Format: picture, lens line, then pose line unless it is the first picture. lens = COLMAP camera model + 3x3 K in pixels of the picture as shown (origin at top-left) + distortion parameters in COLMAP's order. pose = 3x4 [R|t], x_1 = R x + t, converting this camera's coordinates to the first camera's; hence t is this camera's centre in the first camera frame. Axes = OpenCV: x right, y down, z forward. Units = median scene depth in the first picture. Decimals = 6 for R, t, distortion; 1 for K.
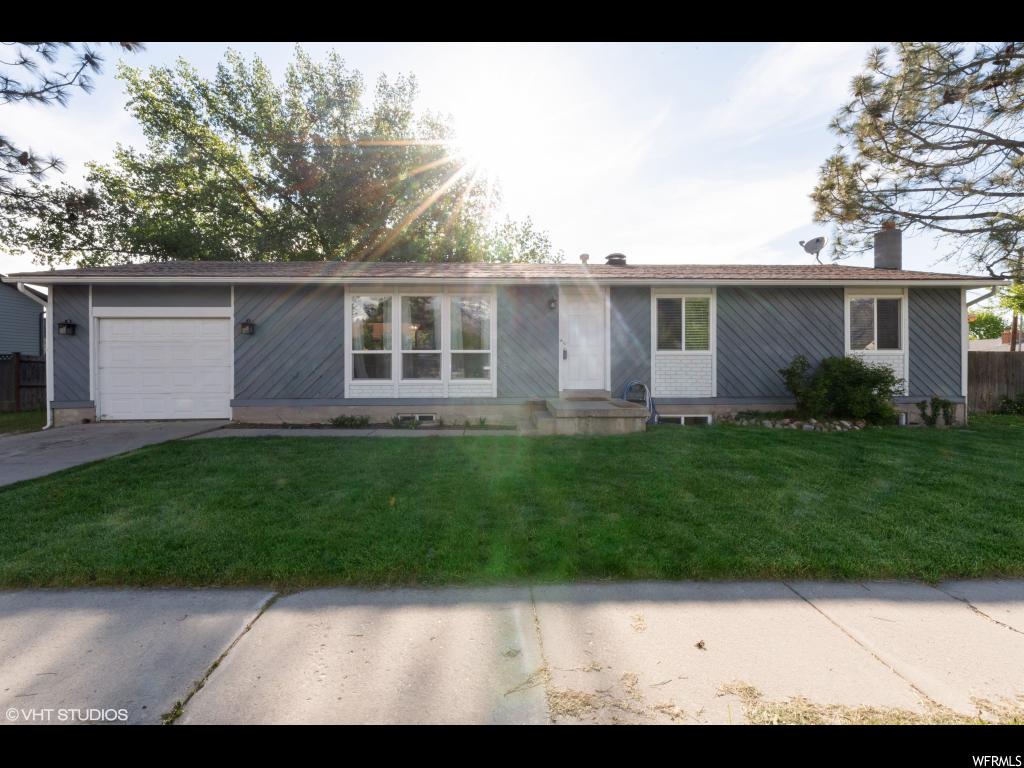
lens RADIAL K [[448.6, 0, 512.0], [0, 448.6, 384.0], [0, 0, 1]] dist [-0.000874, -0.000187]
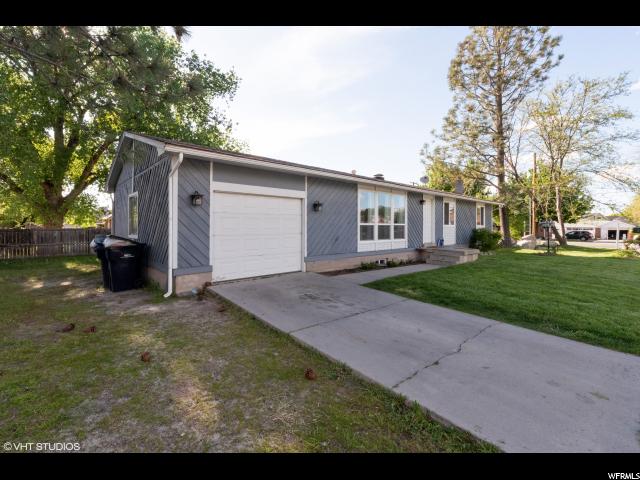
lens RADIAL K [[280.4, 0, 320.0], [0, 280.4, 240.0], [0, 0, 1]] dist [-0.000874, -0.000187]
pose [[0.783996, -0.021277, 0.620401, -1.124261], [0.013980, 0.999764, 0.016621, -0.032346], [-0.620608, -0.004358, 0.784108, 0.278900]]
